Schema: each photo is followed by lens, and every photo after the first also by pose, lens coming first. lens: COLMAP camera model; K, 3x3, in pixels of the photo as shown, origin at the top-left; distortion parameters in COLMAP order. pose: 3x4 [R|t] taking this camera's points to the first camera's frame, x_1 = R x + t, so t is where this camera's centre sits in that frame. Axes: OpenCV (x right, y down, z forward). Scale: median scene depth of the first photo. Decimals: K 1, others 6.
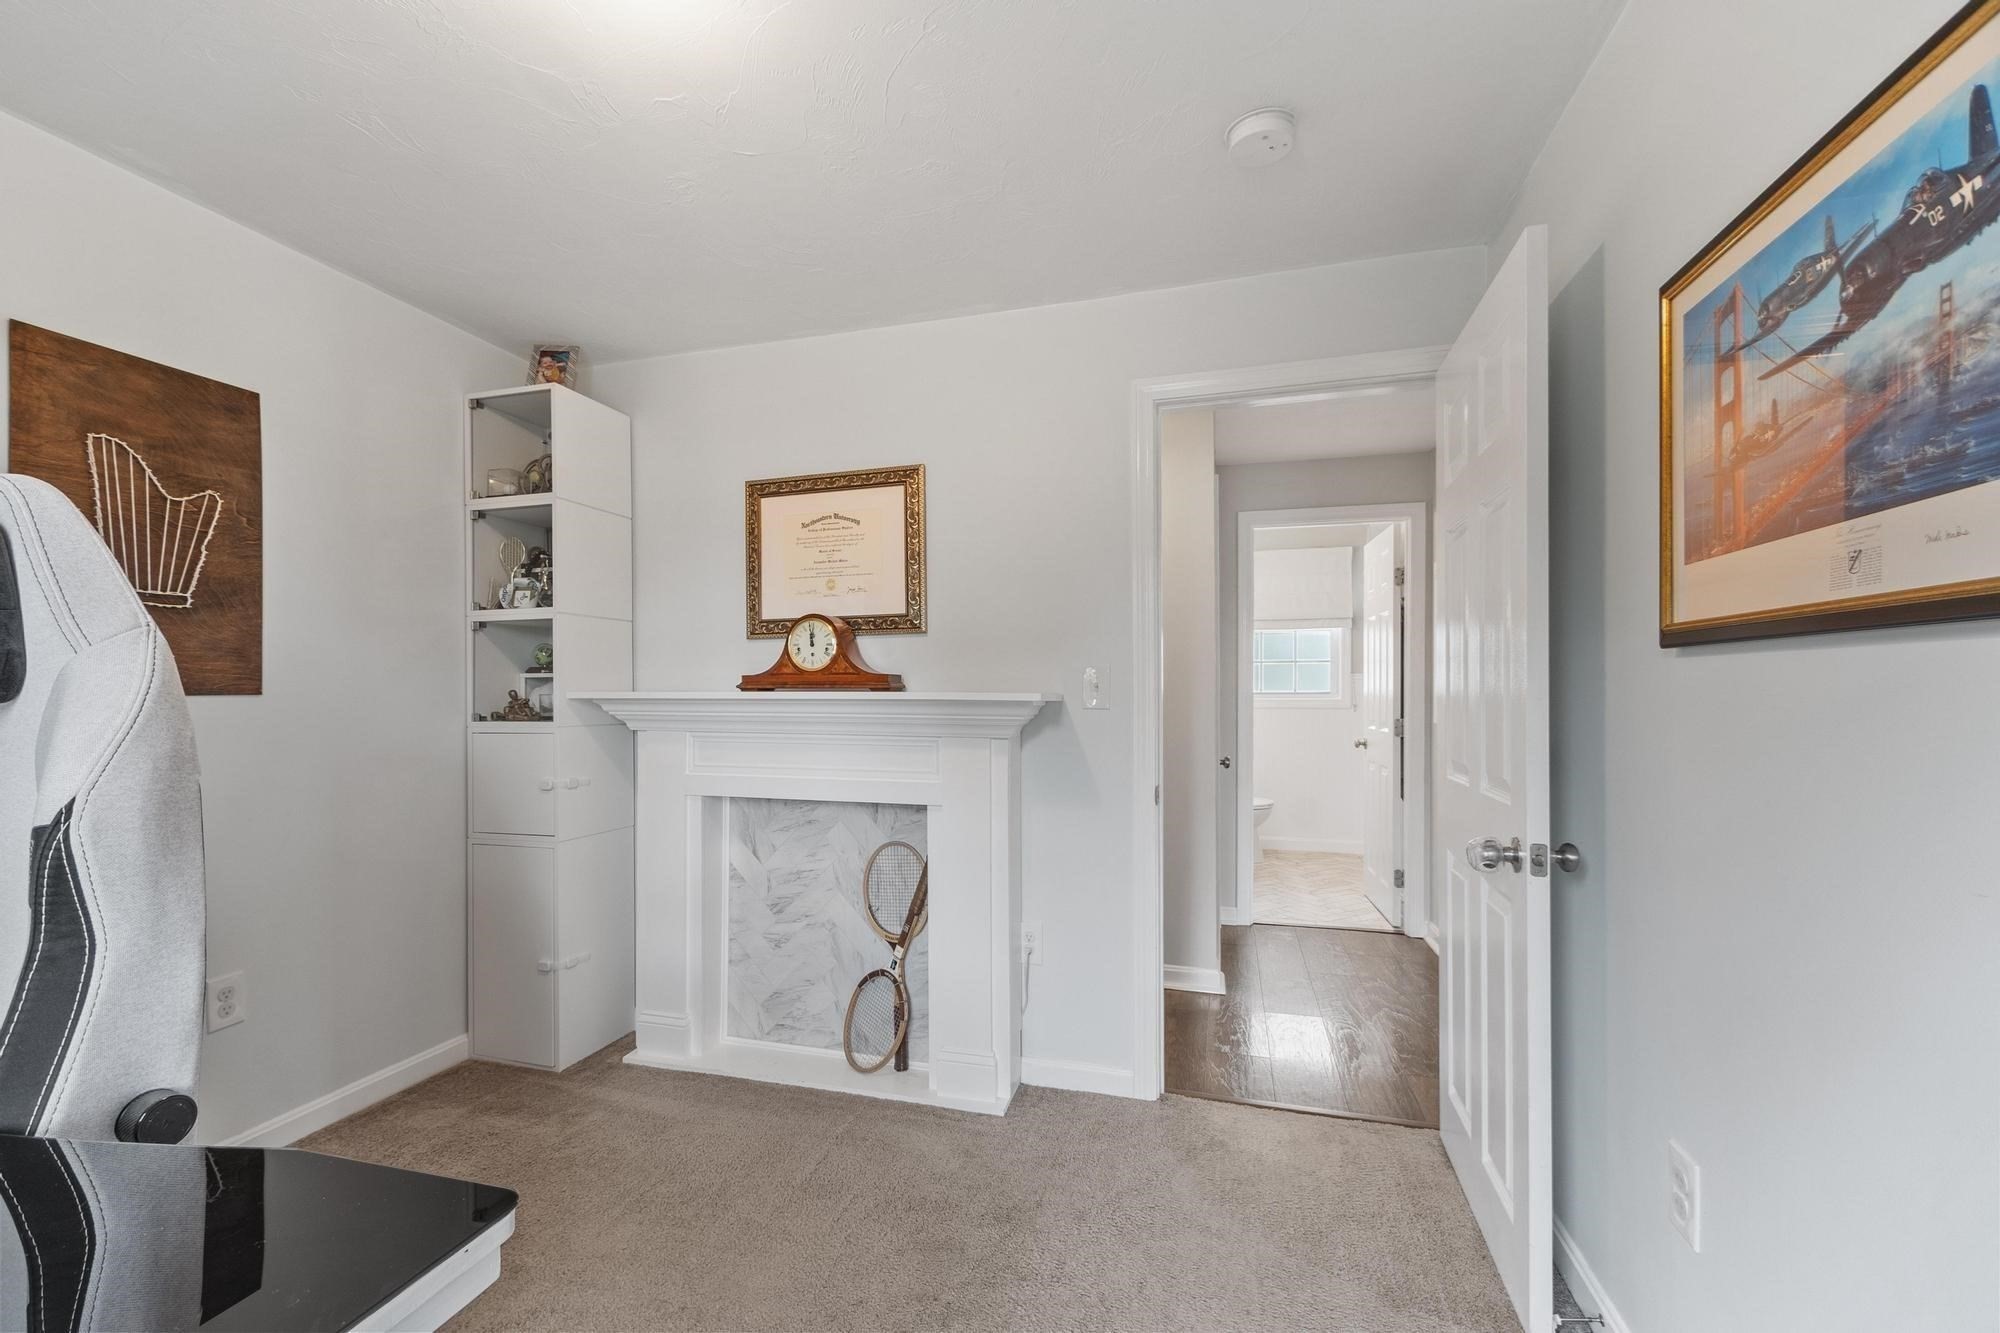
lens RADIAL K [[885.4, 0, 990.8], [0, 885.4, 686.9], [0, 0, 1]] dist [0.012291, -0.000524]
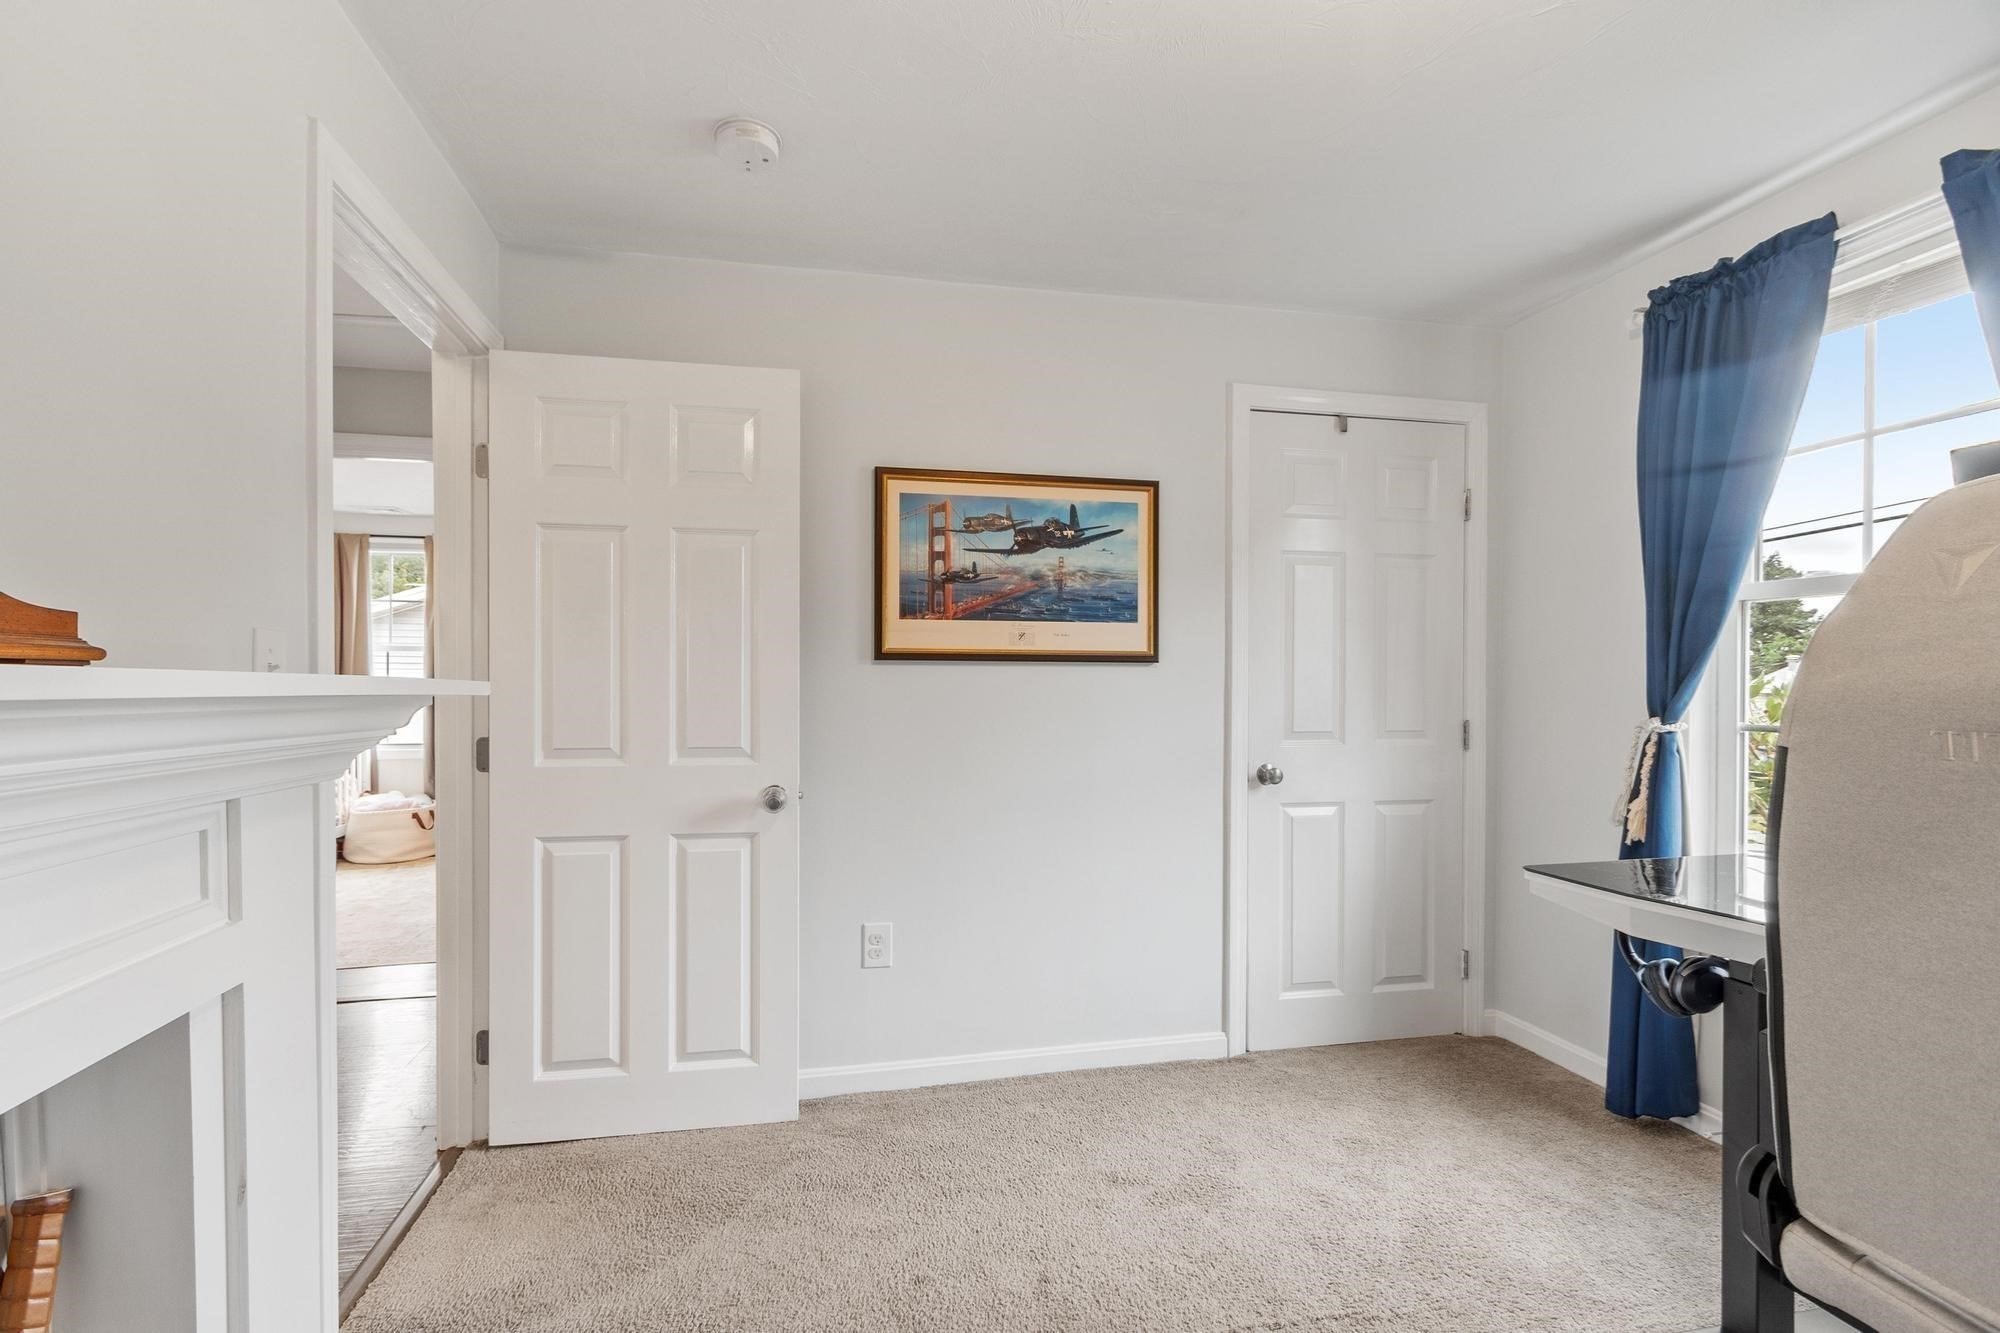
lens RADIAL K [[885.4, 0, 974.3], [0, 885.4, 688.5], [0, 0, 1]] dist [0.012291, -0.000524]
pose [[-0.464658, 0.006090, 0.885469, -0.684194], [0.000458, 0.999978, -0.006637, 0.019583], [-0.885490, -0.002679, -0.464651, 1.170390]]
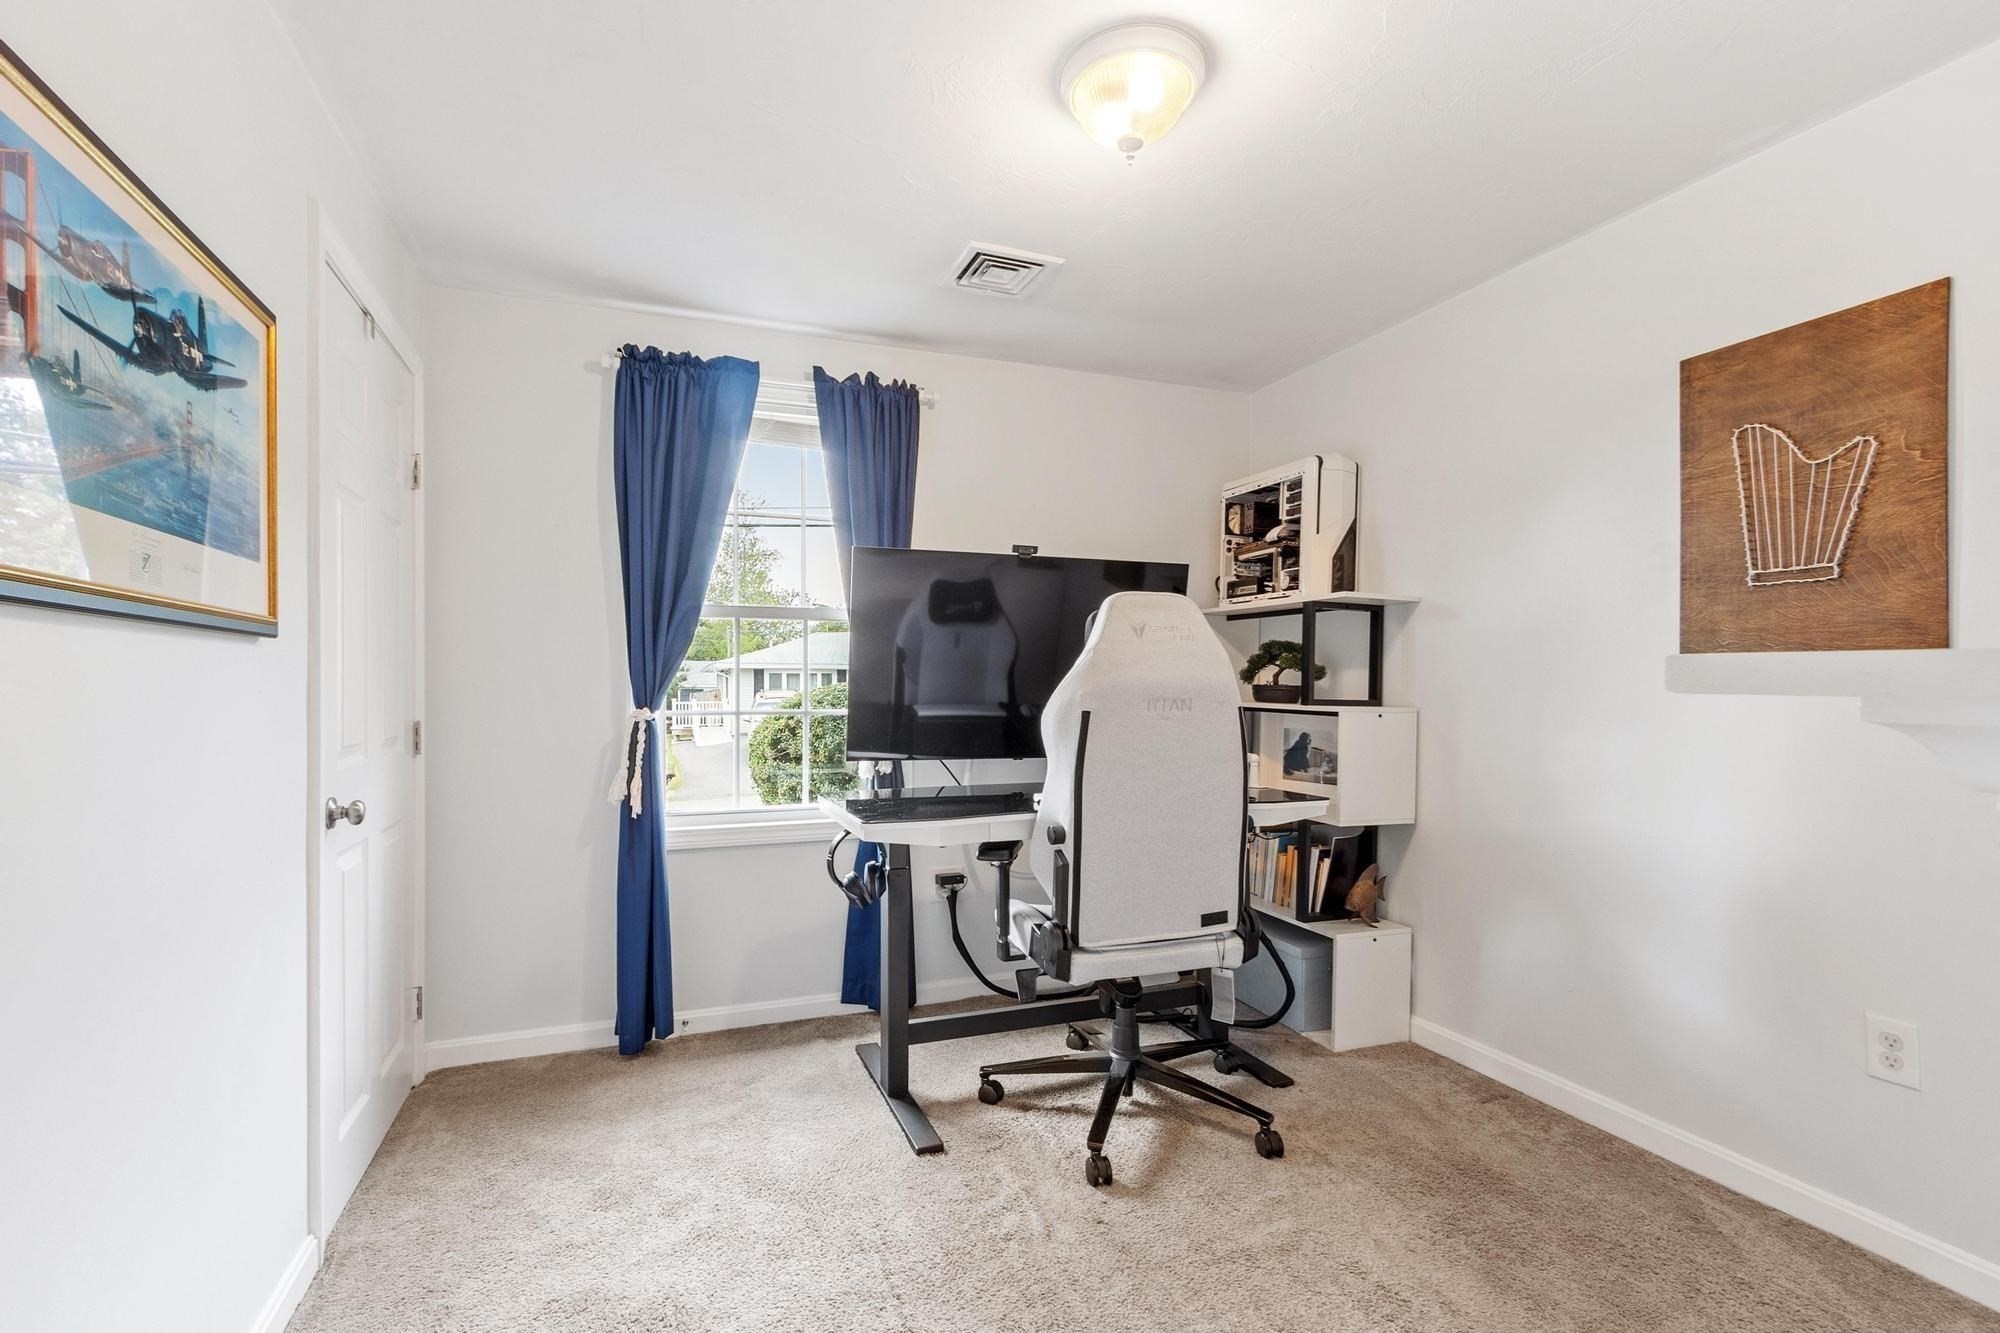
lens RADIAL K [[885.4, 0, 994.4], [0, 885.4, 695.1], [0, 0, 1]] dist [0.012291, -0.000524]
pose [[-0.802998, 0.012151, -0.595858, 0.317397], [0.003780, 0.999876, 0.015297, 0.011054], [0.595970, 0.010031, -0.802944, 1.270934]]
